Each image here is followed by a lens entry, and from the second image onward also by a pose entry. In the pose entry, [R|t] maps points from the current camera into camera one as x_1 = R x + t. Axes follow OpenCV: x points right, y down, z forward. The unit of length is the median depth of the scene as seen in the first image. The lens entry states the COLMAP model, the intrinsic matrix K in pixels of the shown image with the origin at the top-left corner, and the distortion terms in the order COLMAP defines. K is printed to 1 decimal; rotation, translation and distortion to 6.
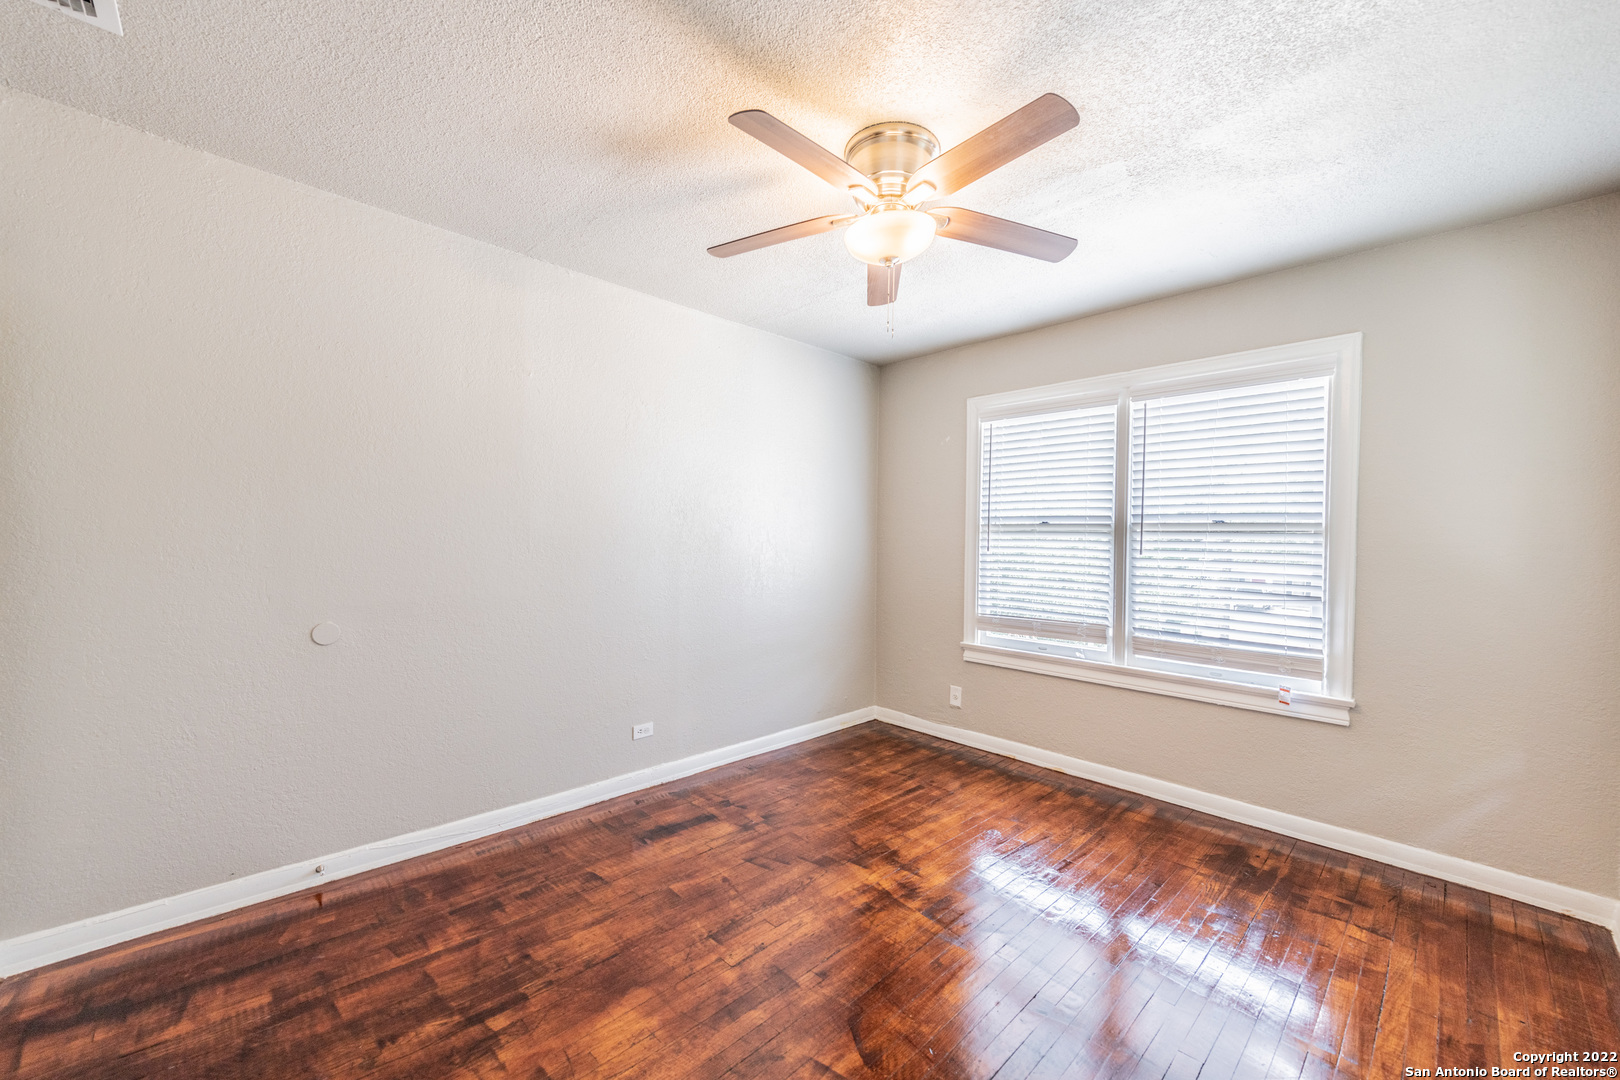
lens RADIAL K [[631.2, 0, 807.8], [0, 631.2, 544.2], [0, 0, 1]] dist [0.008301, -0.000375]
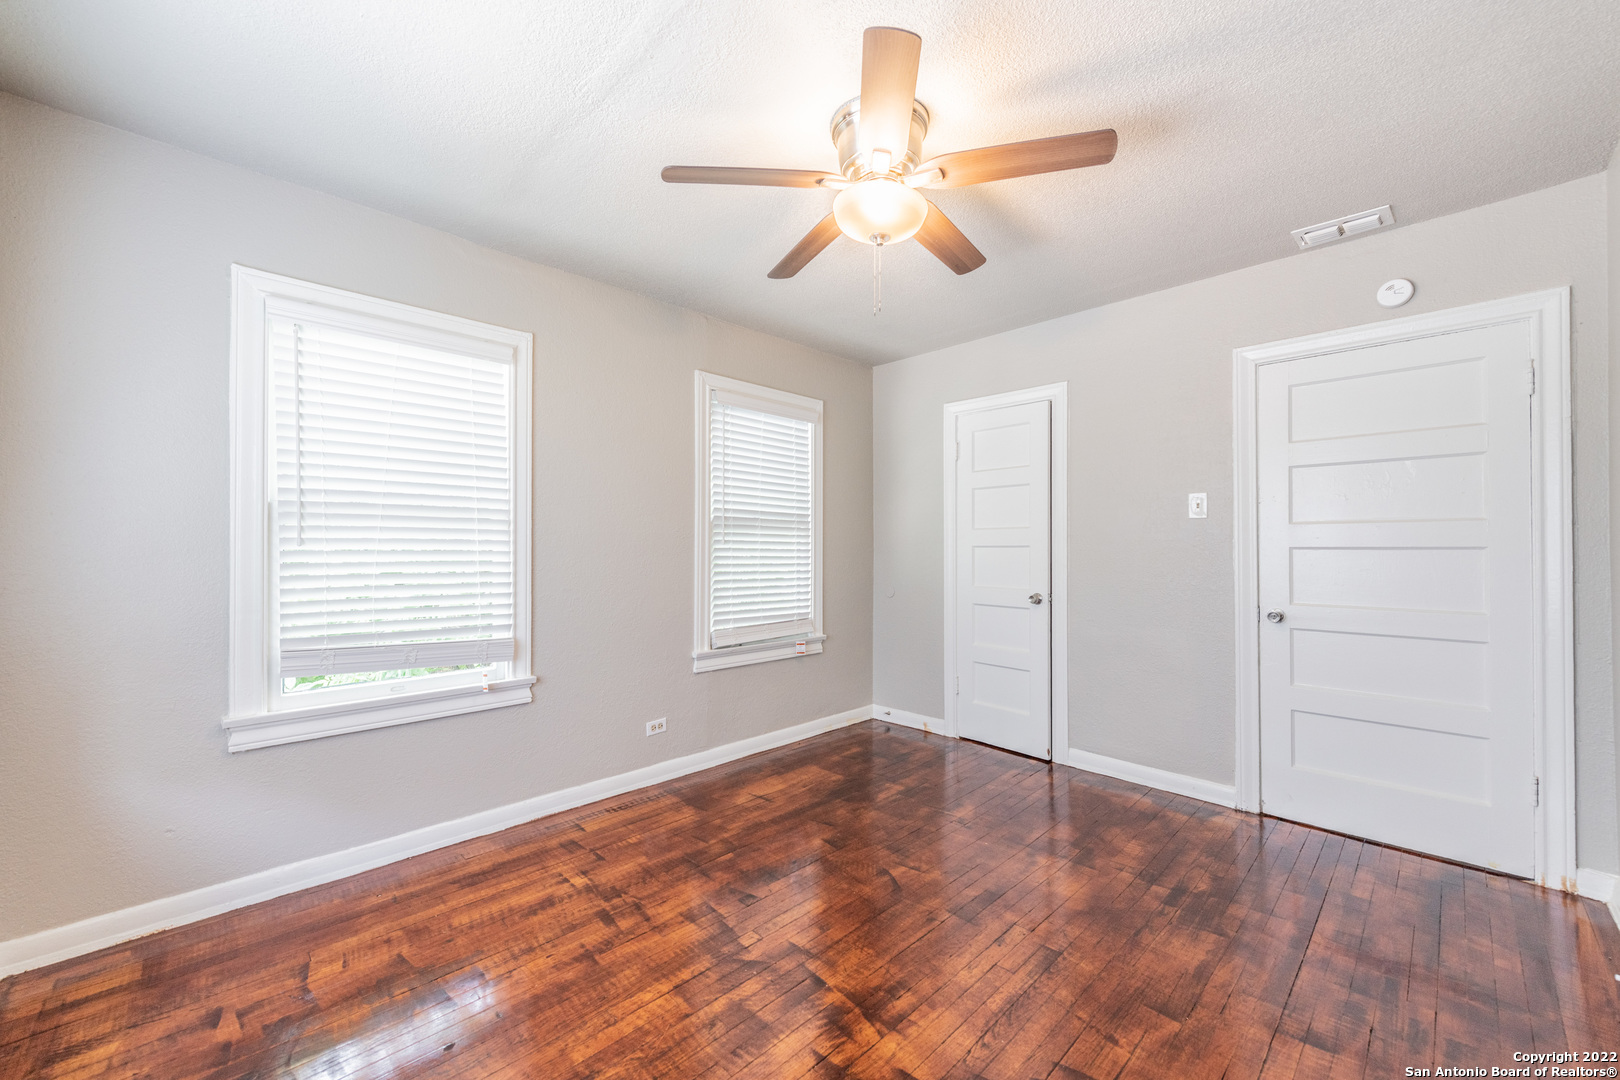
lens RADIAL K [[631.2, 0, 807.8], [0, 631.2, 544.2], [0, 0, 1]] dist [0.008301, -0.000375]
pose [[-0.999866, -0.016144, -0.002809, 0.153954], [-0.016174, 0.999810, 0.010884, 0.008052], [0.002633, 0.010928, -0.999937, 1.291657]]
